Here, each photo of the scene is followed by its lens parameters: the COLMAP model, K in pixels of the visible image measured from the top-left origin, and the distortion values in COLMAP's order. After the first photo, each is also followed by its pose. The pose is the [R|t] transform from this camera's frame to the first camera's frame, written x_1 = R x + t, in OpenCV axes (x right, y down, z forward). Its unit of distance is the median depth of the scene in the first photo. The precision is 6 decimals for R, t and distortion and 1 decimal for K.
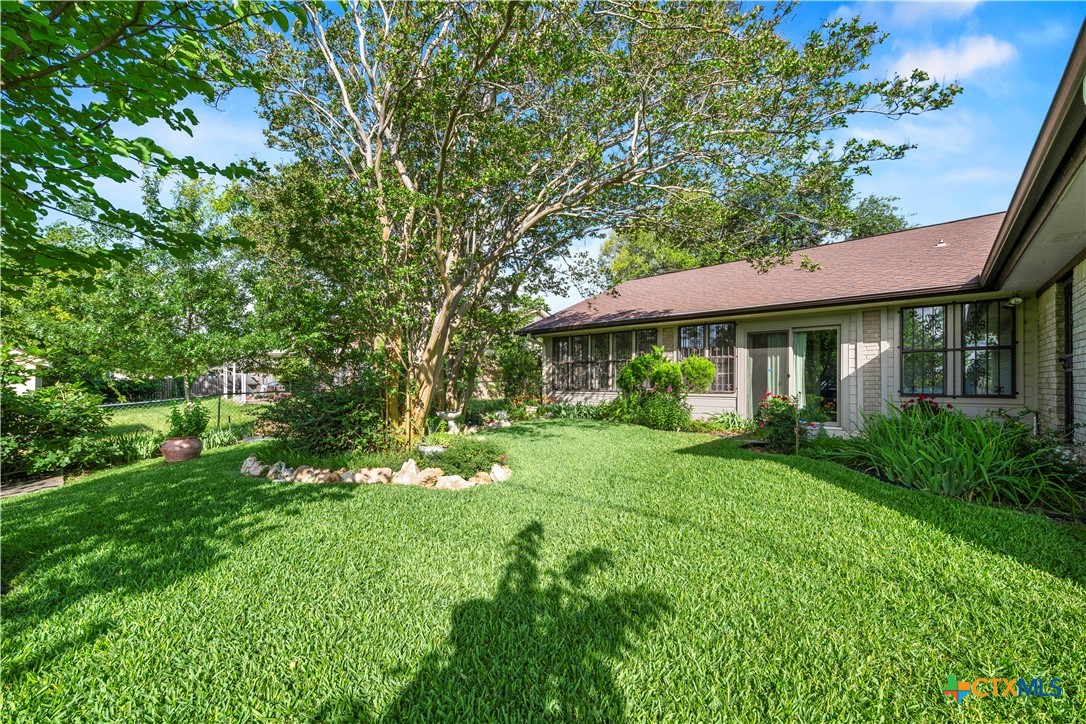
lens RADIAL K [[447.5, 0, 542.1], [0, 447.5, 377.2], [0, 0, 1]] dist [-0.000659, -0.000059]
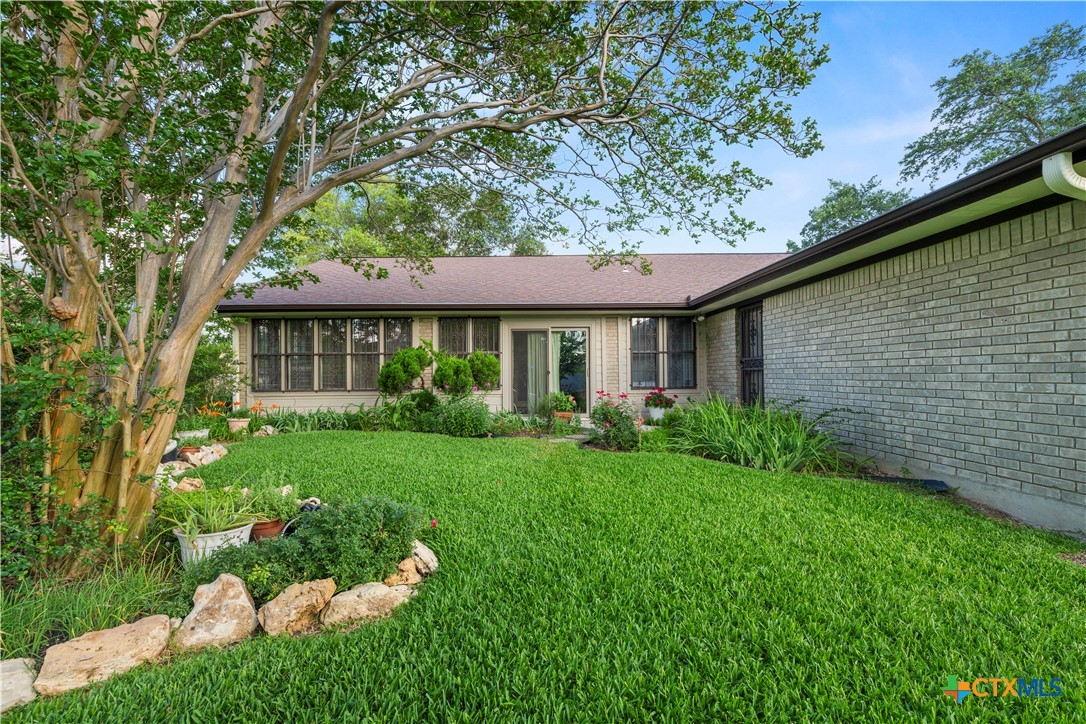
lens RADIAL K [[447.5, 0, 542.1], [0, 447.5, 377.2], [0, 0, 1]] dist [-0.000659, -0.000059]
pose [[0.737588, -0.010189, 0.675174, -0.199181], [0.002128, 0.999916, 0.012764, -0.006438], [-0.675248, -0.007978, 0.737548, 0.266980]]
